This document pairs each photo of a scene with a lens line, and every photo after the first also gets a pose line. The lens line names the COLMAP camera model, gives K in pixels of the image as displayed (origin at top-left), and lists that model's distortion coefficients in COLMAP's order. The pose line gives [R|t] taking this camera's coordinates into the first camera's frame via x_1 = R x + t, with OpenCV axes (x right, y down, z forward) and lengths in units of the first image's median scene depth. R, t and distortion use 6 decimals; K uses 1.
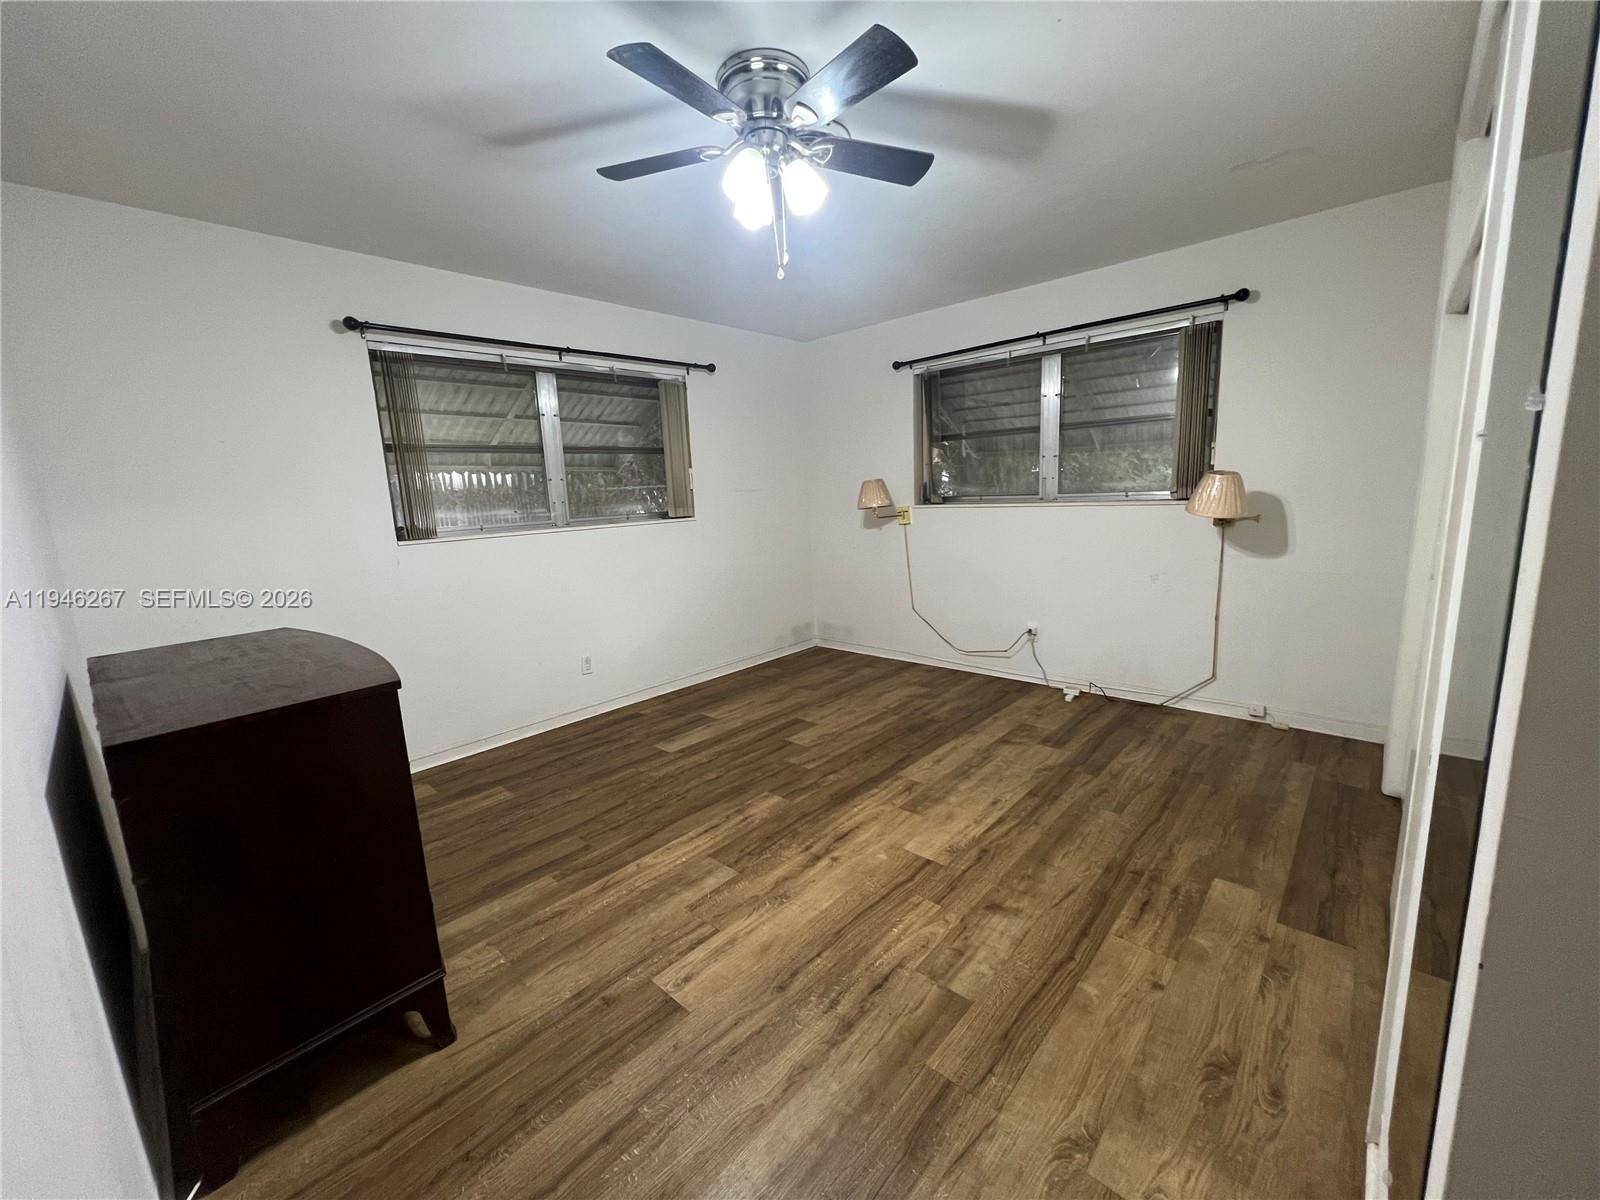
lens RADIAL K [[638.8, 0, 799.1], [0, 638.8, 600.5], [0, 0, 1]] dist [0.000793, 0.000094]
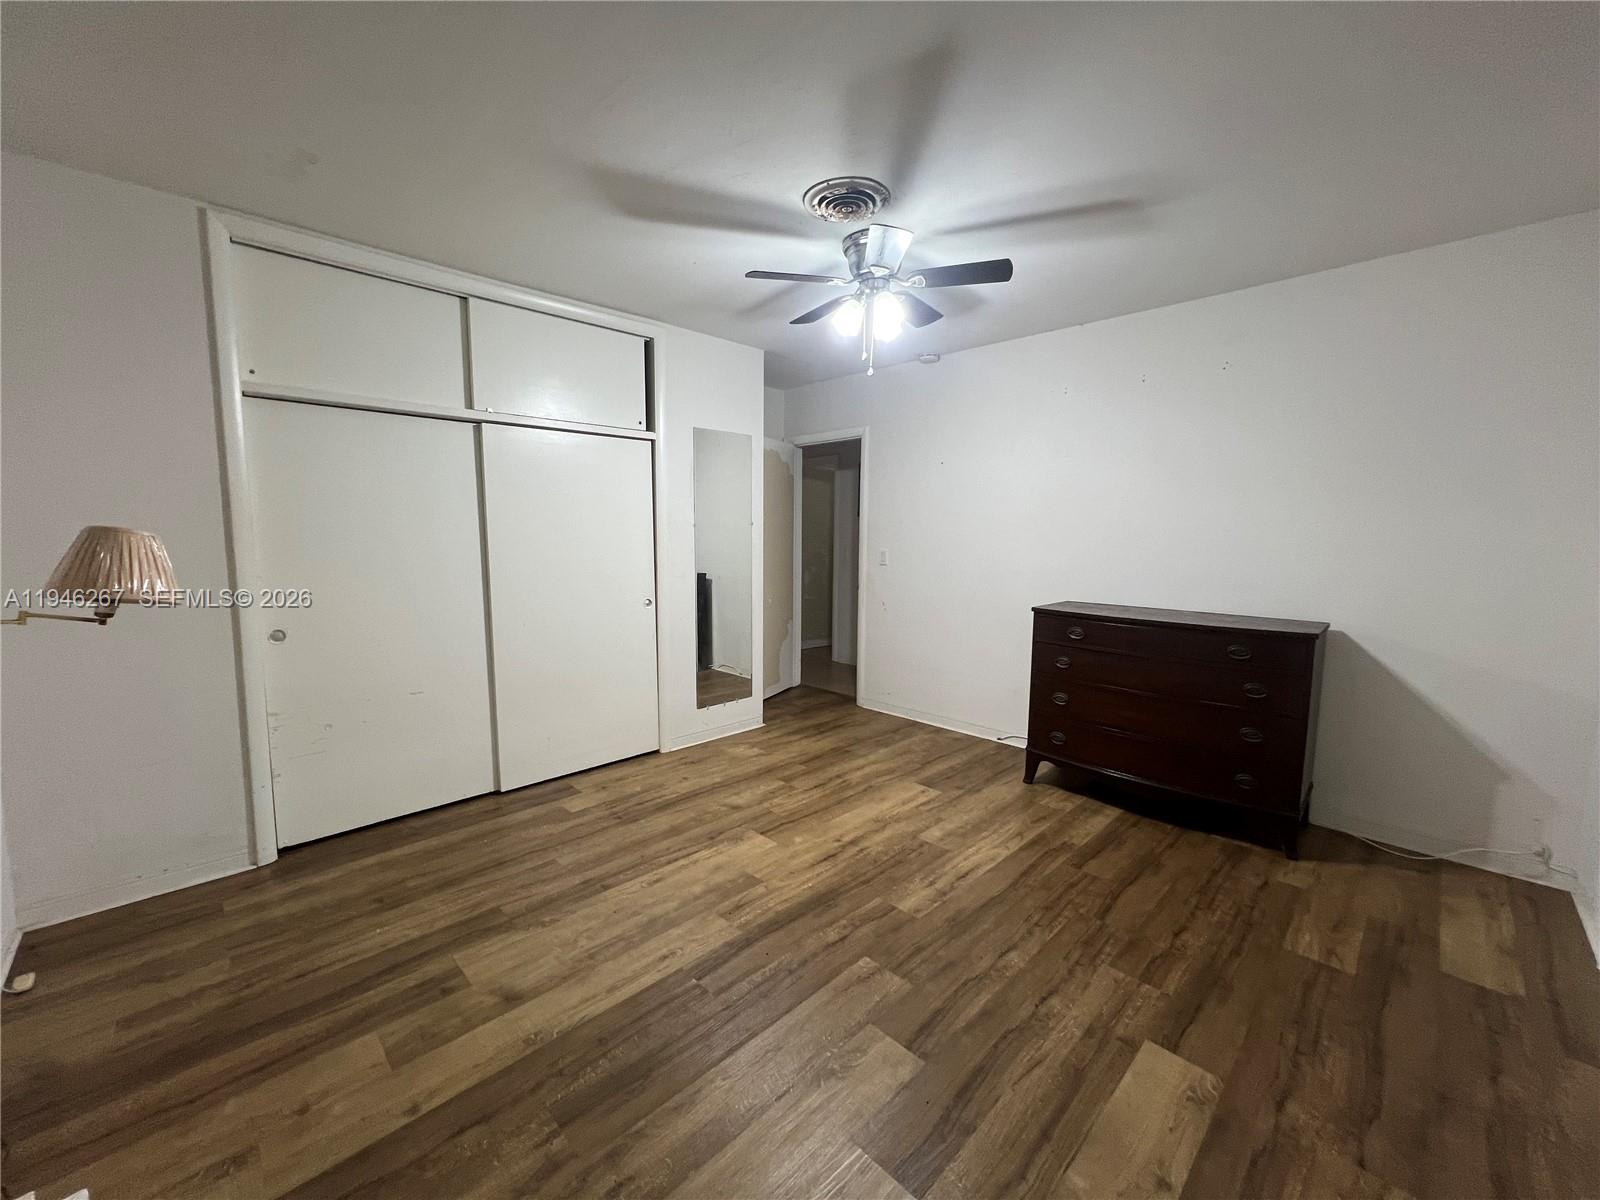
lens RADIAL K [[638.8, 0, 799.4], [0, 638.8, 599.3], [0, 0, 1]] dist [0.000793, 0.000094]
pose [[-0.997969, 0.033227, 0.054346, 0.044036], [0.046796, 0.961270, 0.271607, -0.324444], [-0.043217, 0.273599, -0.960872, 1.859792]]
